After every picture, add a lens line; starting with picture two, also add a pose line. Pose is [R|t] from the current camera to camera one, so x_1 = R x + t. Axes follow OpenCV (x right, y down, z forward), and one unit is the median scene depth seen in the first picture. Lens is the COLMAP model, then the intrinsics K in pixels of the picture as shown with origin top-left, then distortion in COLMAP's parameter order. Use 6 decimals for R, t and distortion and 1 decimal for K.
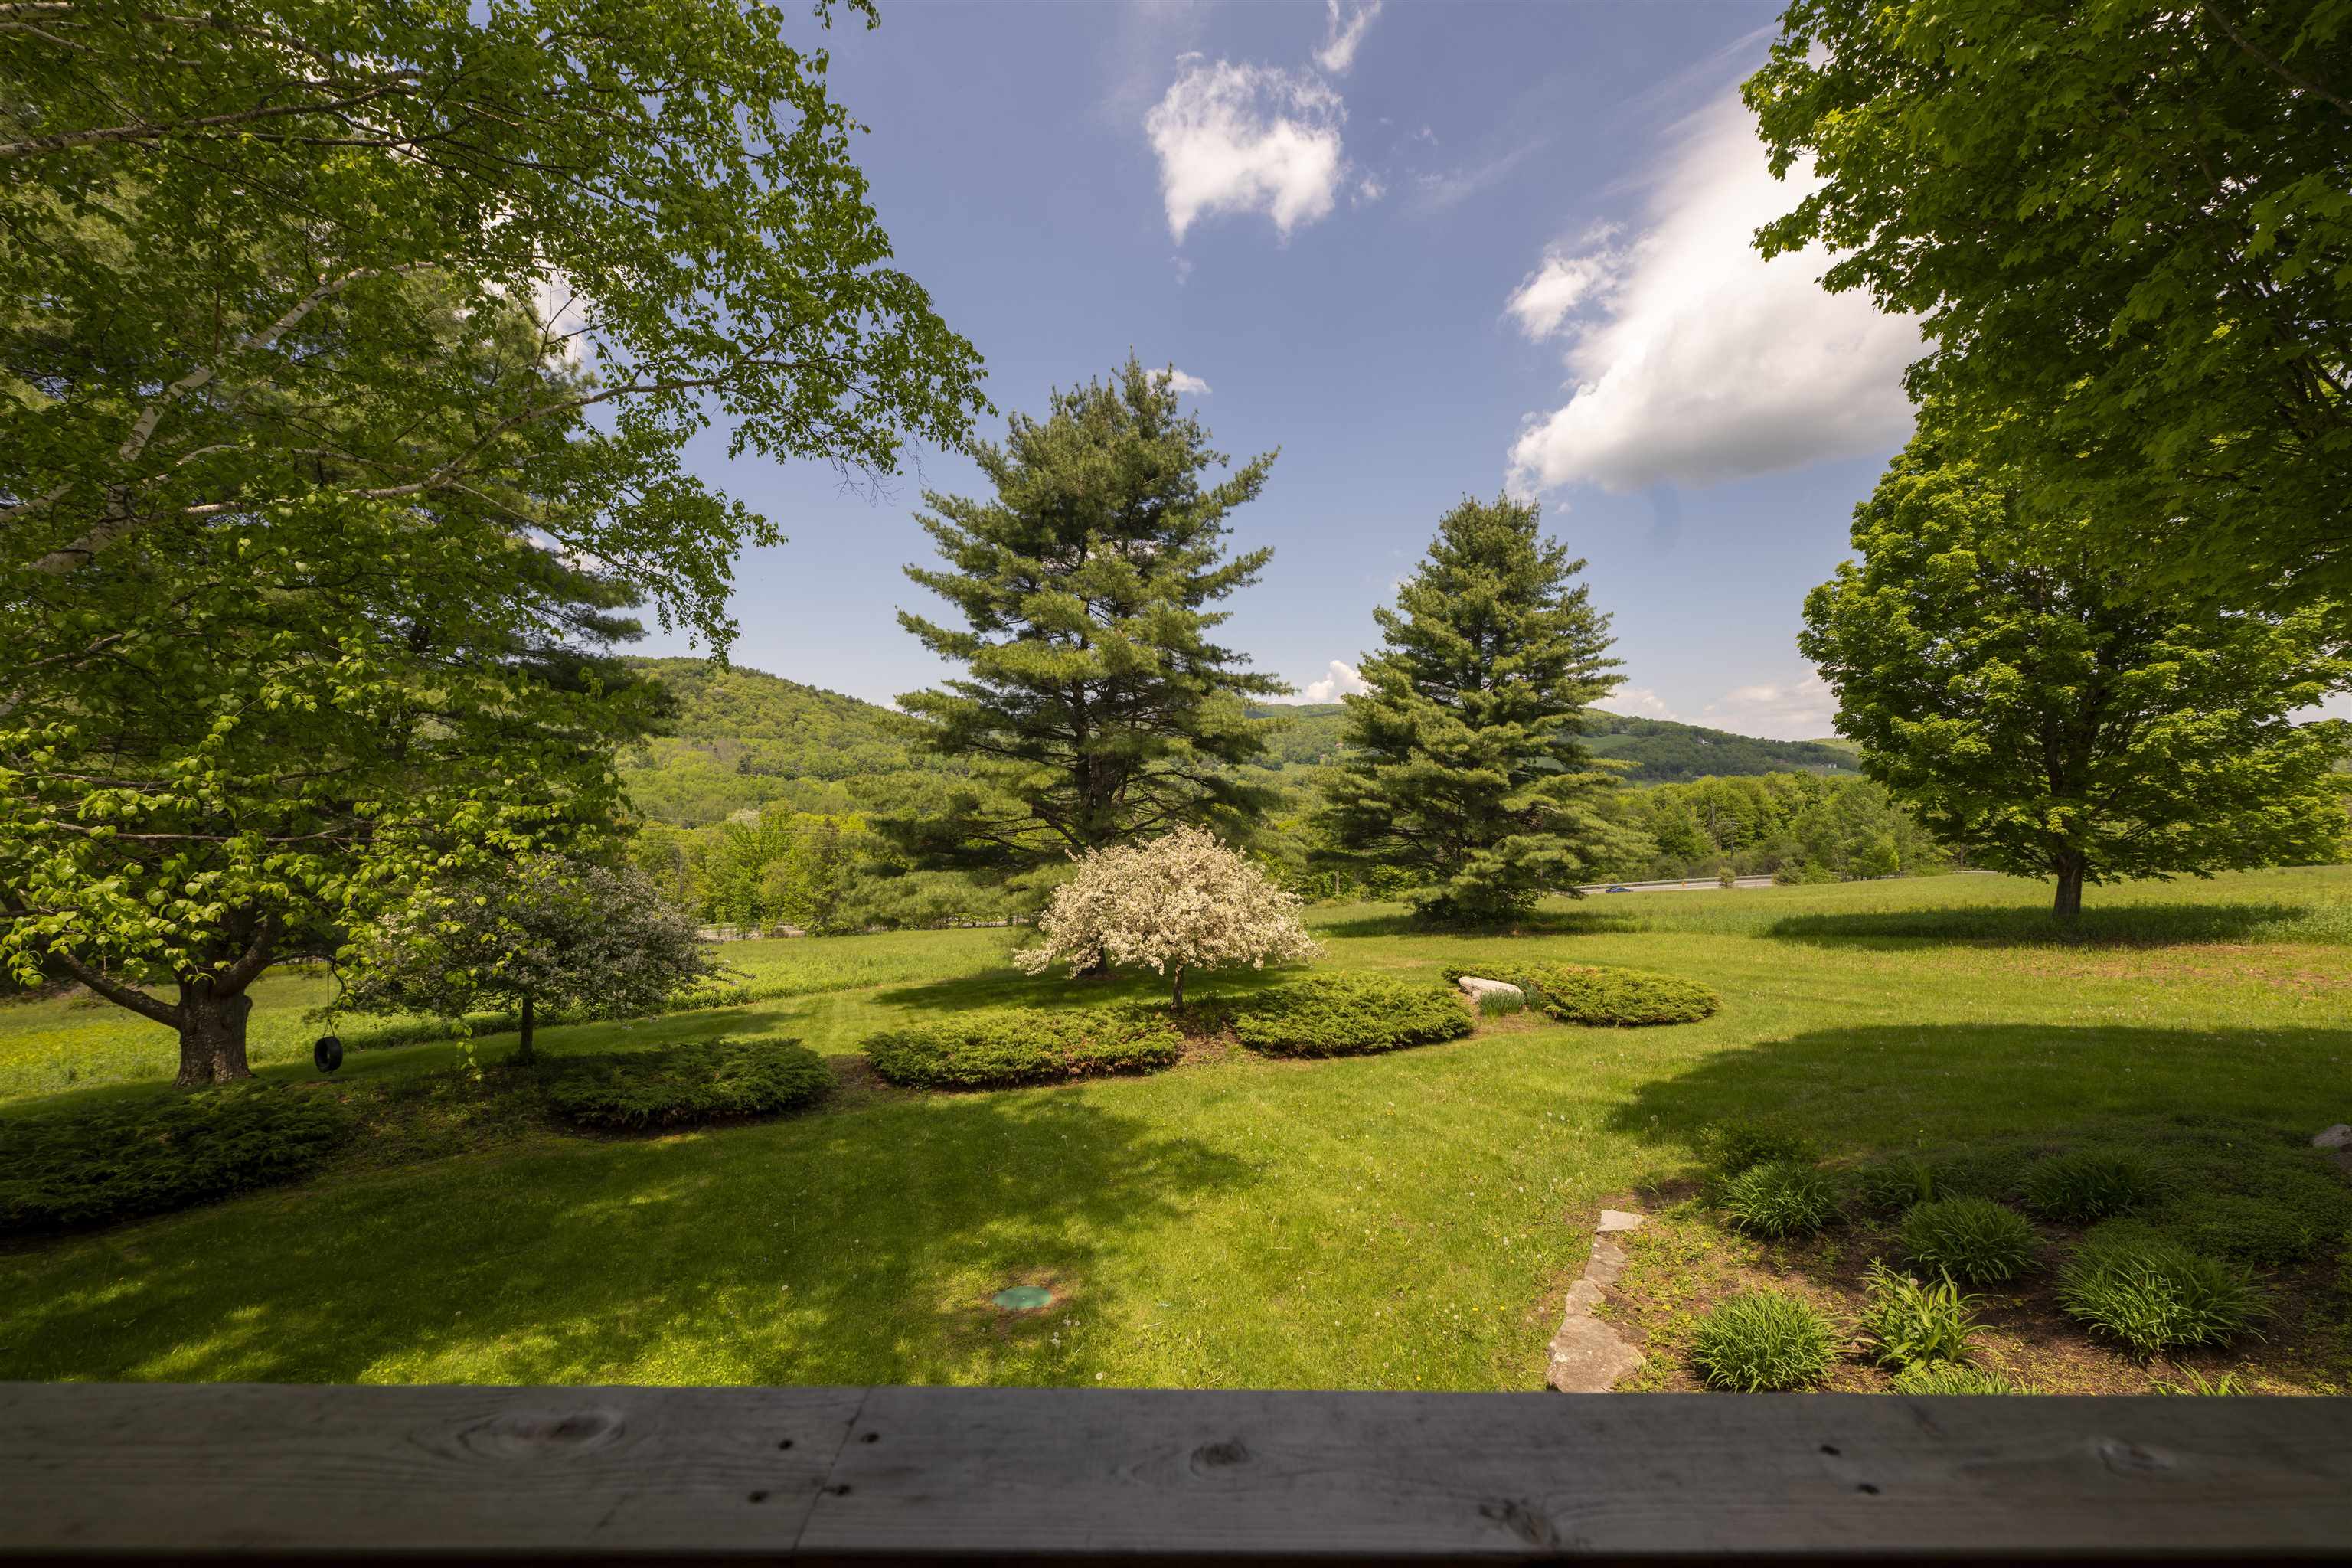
lens RADIAL K [[918.8, 0, 1176.0], [0, 918.8, 784.0], [0, 0, 1]] dist [0.000615, 0.000134]
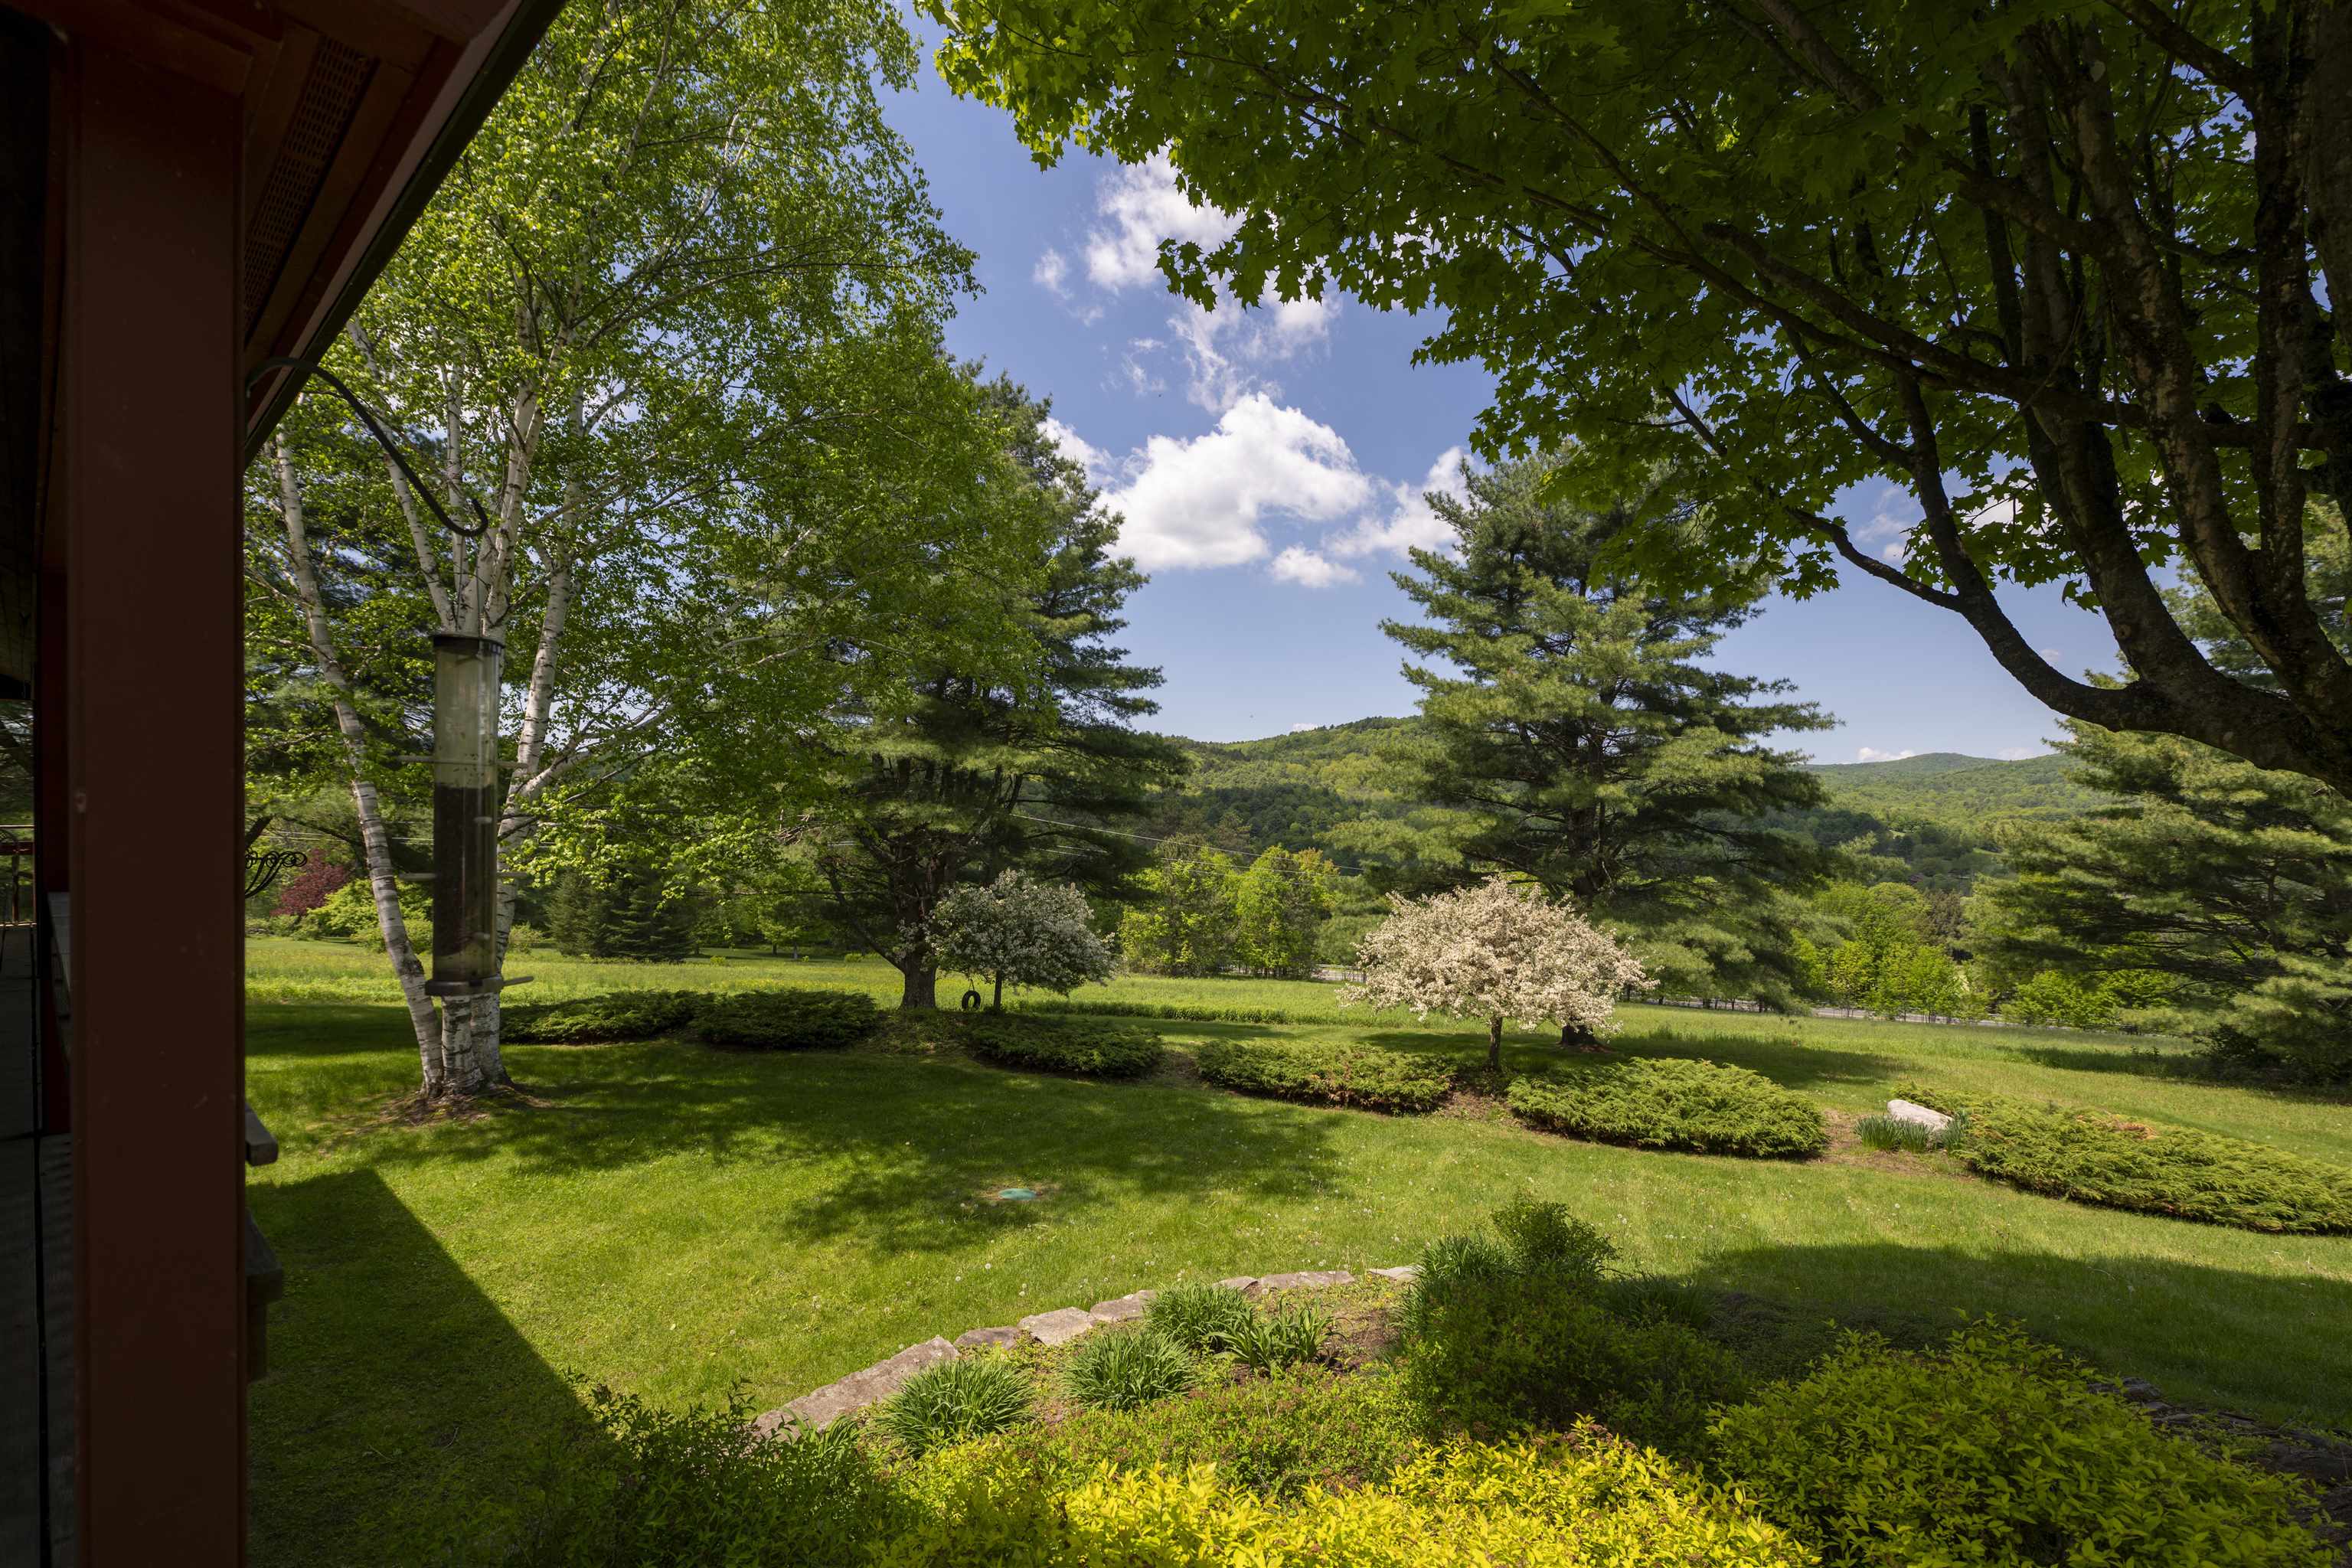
lens RADIAL K [[1002.0, 0, 1176.0], [0, 1002.0, 784.0], [0, 0, 1]] dist [0.001274, 0.000381]
pose [[0.759010, -0.009301, -0.651012, 0.297877], [-0.022839, 0.998902, -0.040900, -0.002158], [0.650678, 0.045912, 0.757965, -0.017655]]
